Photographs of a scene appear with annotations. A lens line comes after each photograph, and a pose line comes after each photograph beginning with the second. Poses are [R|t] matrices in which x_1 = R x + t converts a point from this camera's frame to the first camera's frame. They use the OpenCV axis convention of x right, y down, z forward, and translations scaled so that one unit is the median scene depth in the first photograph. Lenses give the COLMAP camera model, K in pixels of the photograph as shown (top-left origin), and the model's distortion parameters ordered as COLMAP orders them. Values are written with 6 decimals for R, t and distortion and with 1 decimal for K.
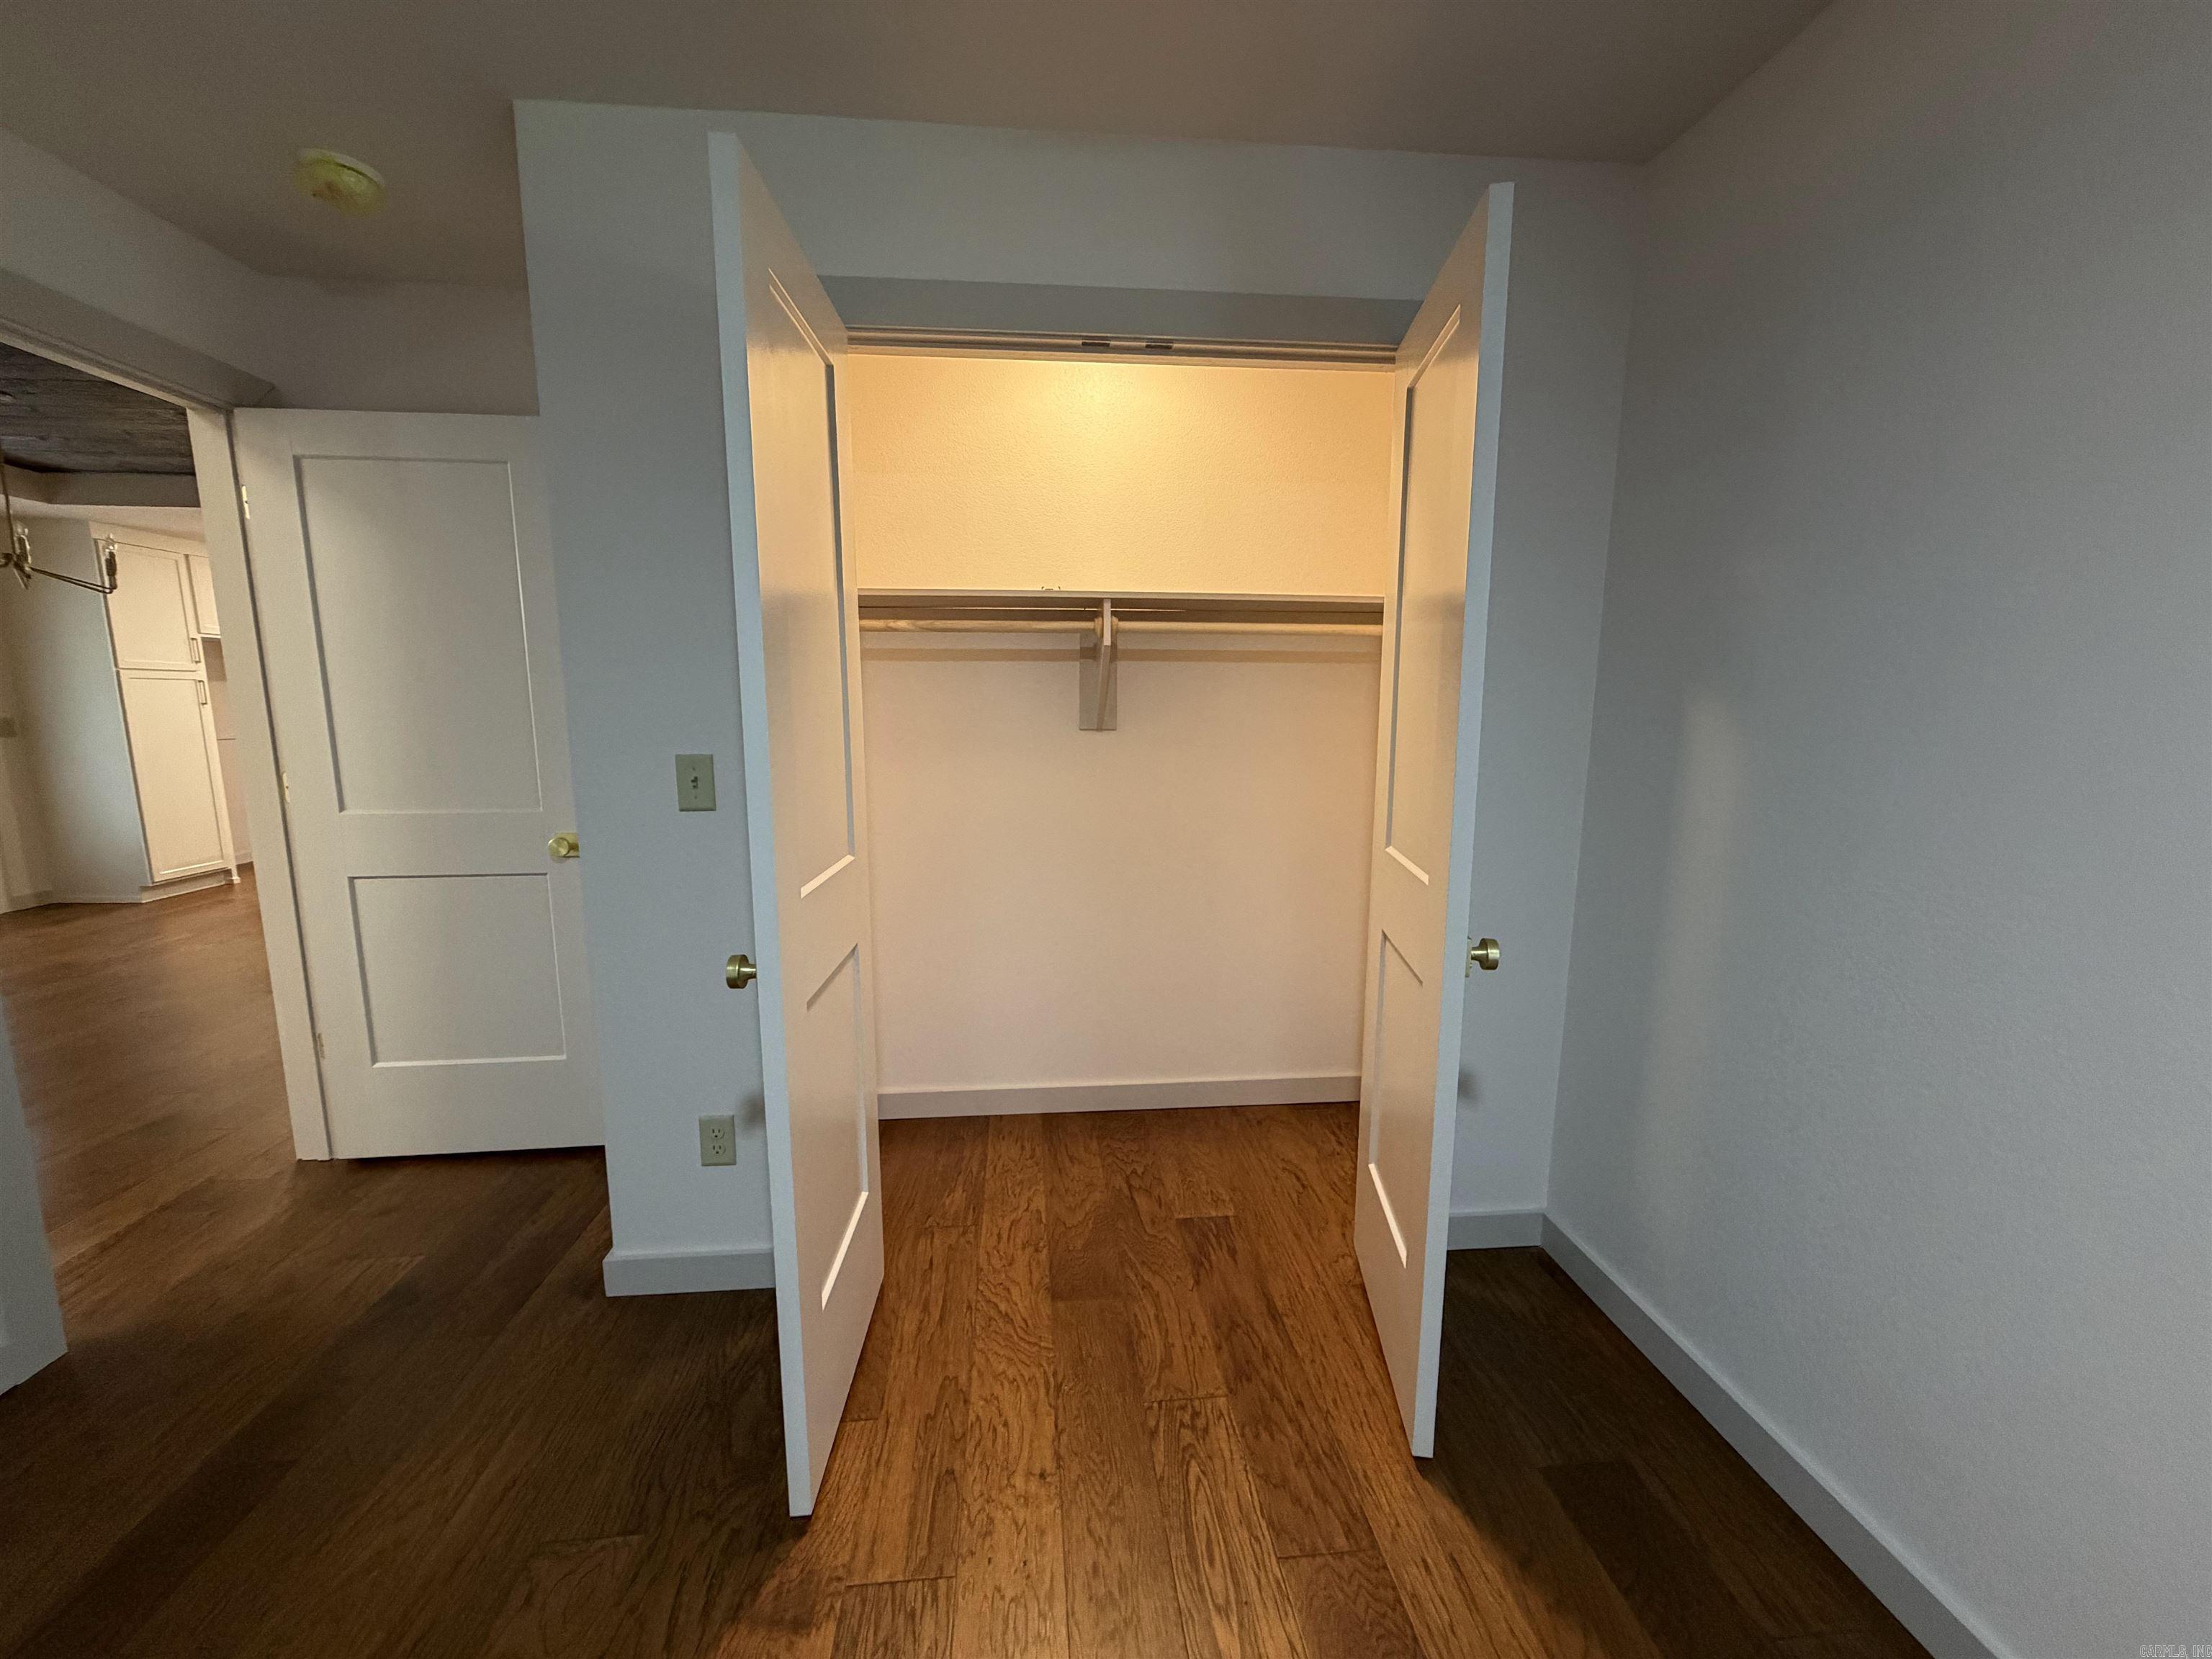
lens RADIAL K [[881.0, 0, 1112.8], [0, 881.0, 836.0], [0, 0, 1]] dist [0.001442, -0.001349]
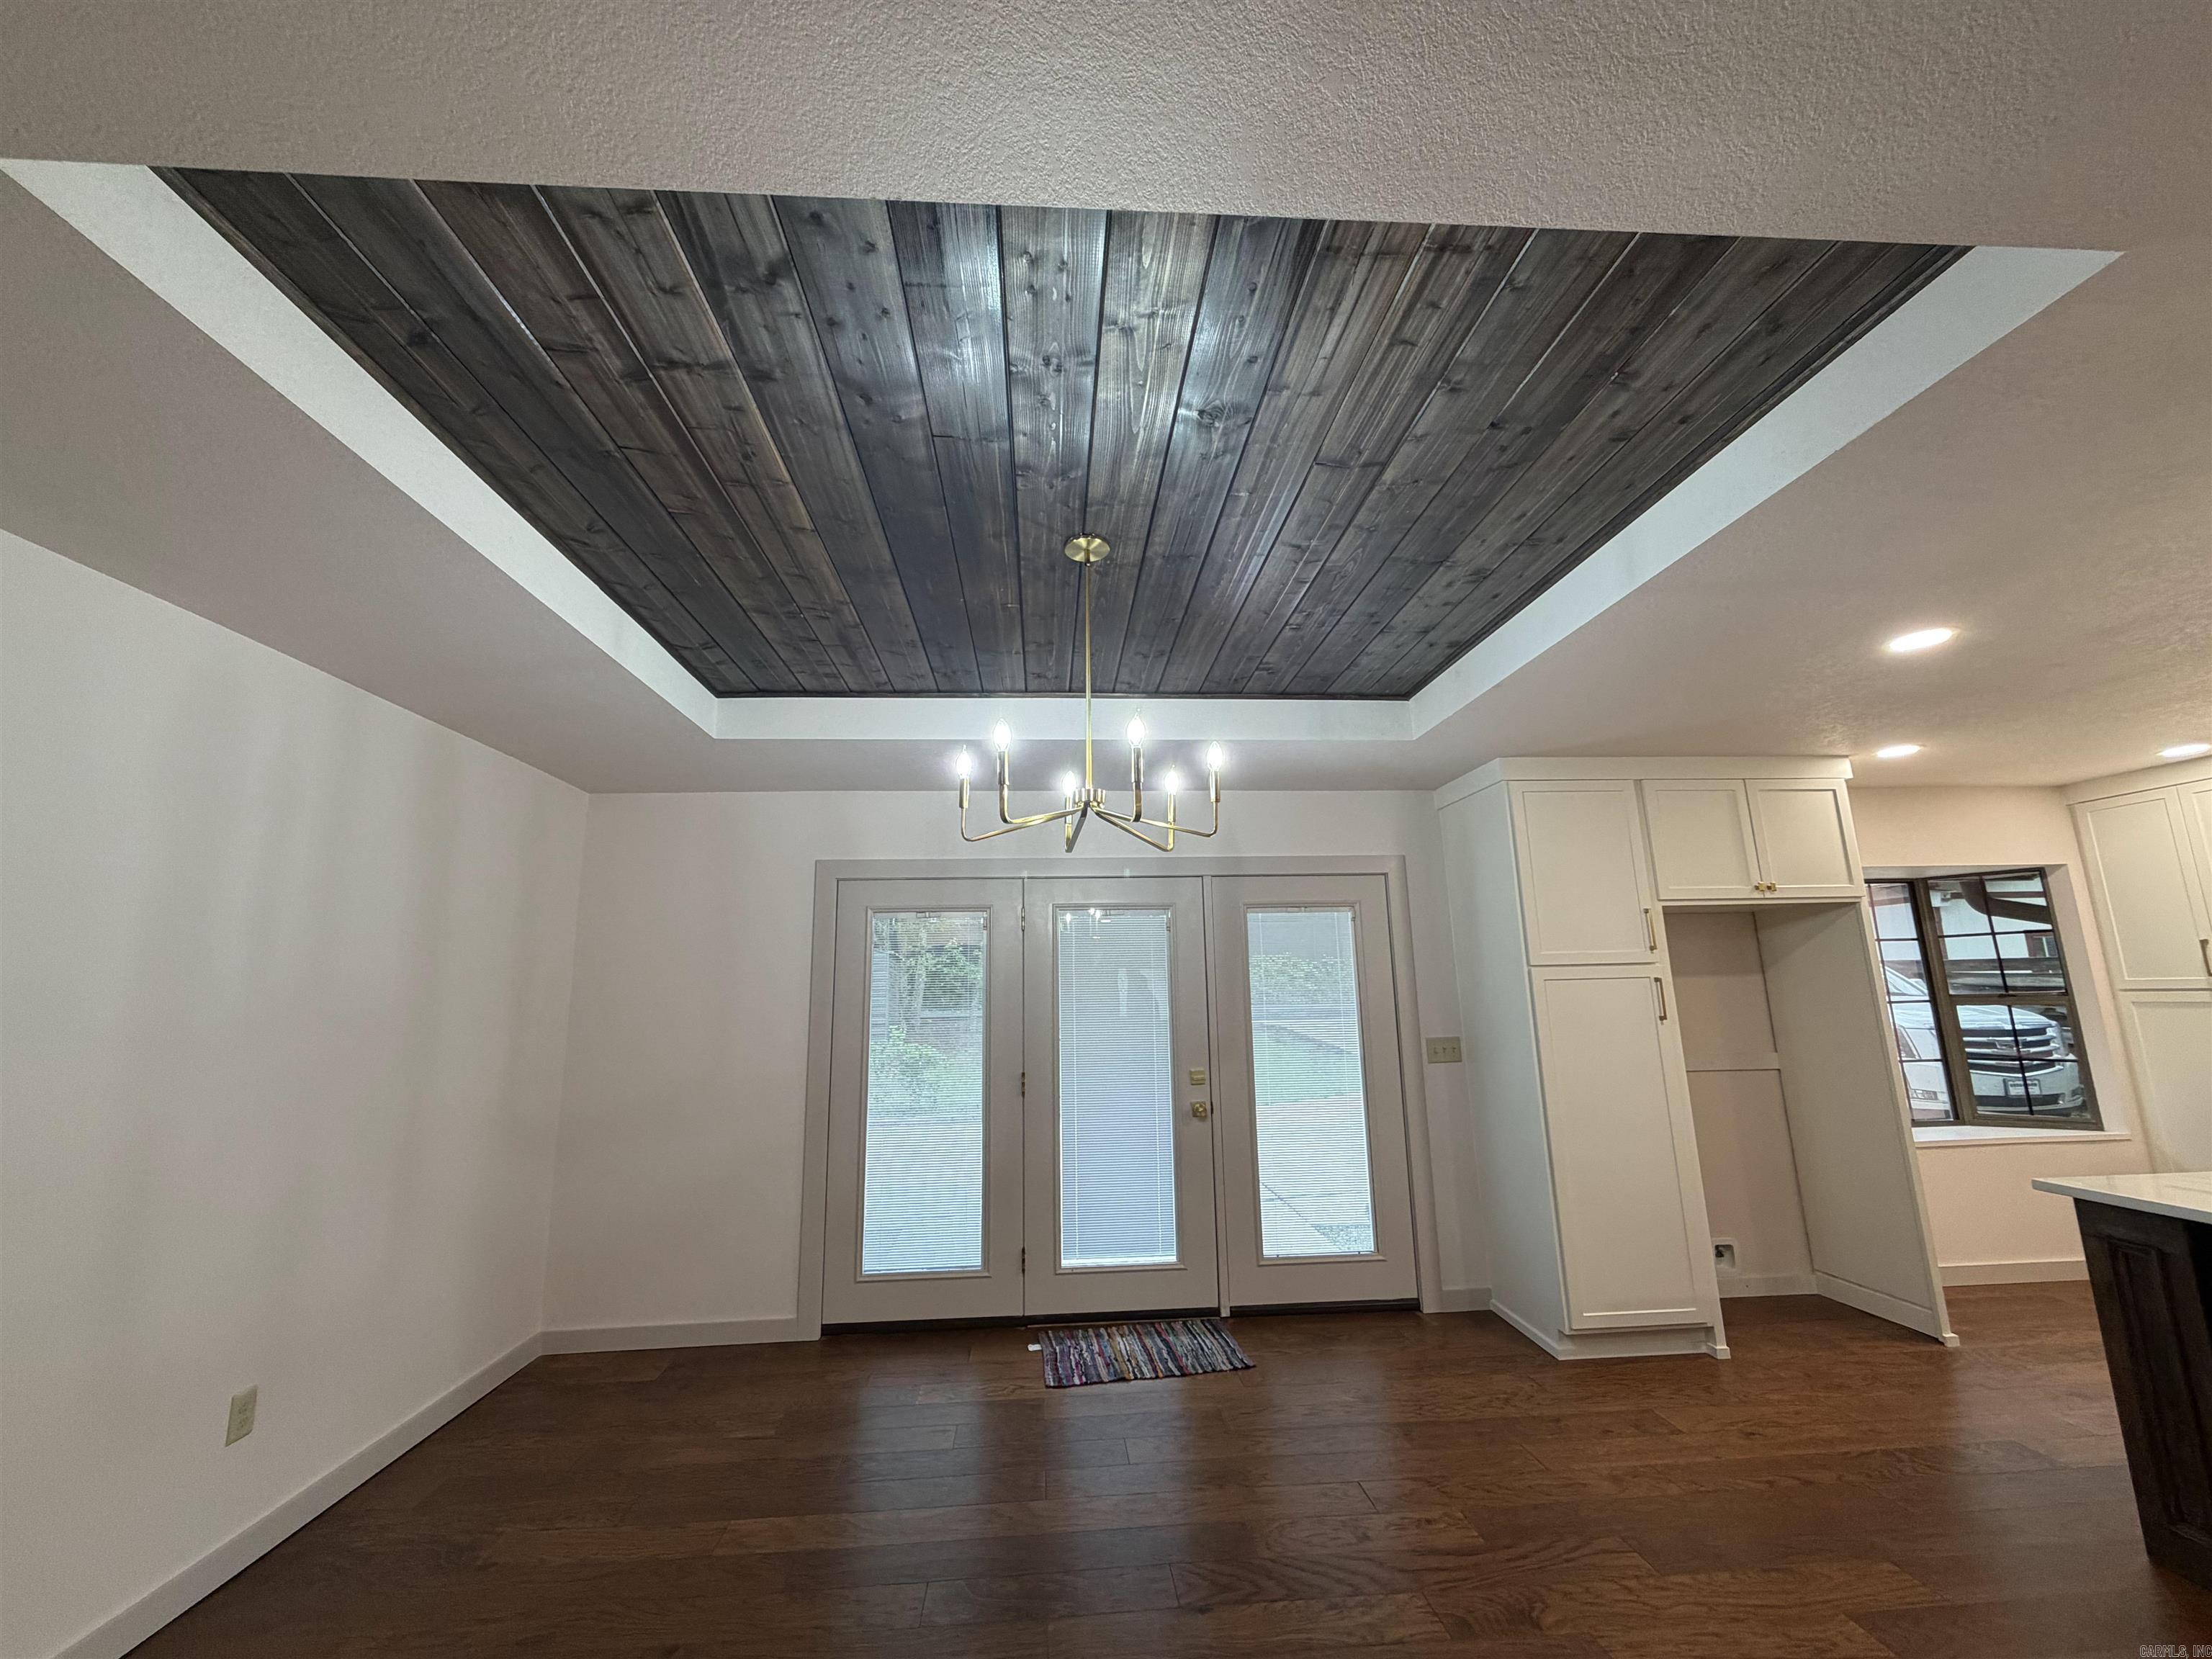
lens RADIAL K [[881.0, 0, 1105.2], [0, 881.0, 831.5], [0, 0, 1]] dist [0.001442, -0.001349]
pose [[-0.013848, -0.193716, -0.980960, -0.421708], [-0.130258, 0.973043, -0.190314, -0.110544], [0.991383, 0.125142, -0.038707, 0.637748]]
